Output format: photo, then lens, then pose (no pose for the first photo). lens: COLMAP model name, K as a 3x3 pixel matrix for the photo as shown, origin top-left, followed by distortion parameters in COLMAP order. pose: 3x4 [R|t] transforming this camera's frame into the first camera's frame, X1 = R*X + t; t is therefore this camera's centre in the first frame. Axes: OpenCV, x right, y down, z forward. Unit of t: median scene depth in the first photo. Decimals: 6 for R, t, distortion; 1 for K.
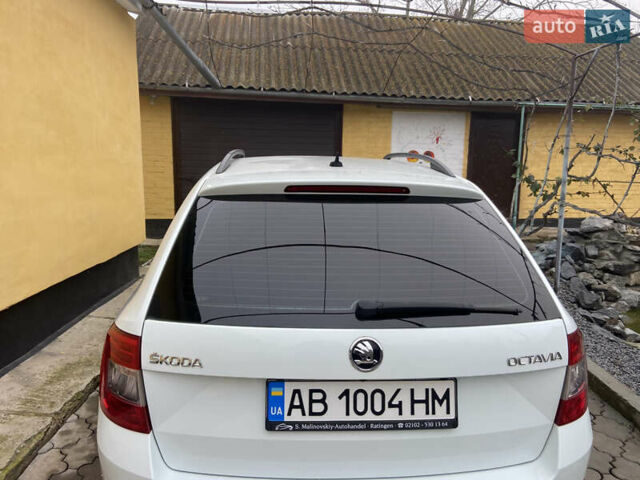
lens RADIAL K [[483.4, 0, 316.6], [0, 483.4, 239.9], [0, 0, 1]] dist [0.079912, -0.092526]
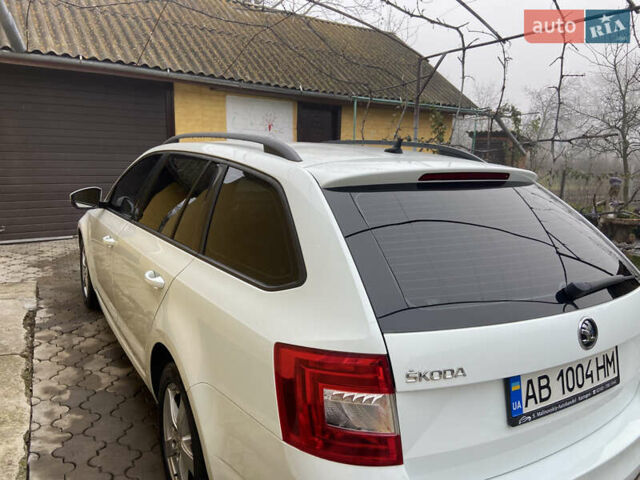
lens RADIAL K [[483.4, 0, 320.6], [0, 483.4, 242.9], [0, 0, 1]] dist [0.079912, -0.092526]
pose [[0.880126, -0.078908, 0.468137, -0.685271], [0.063318, 0.996791, 0.048975, -0.037989], [-0.470499, -0.013462, 0.882298, 0.254373]]
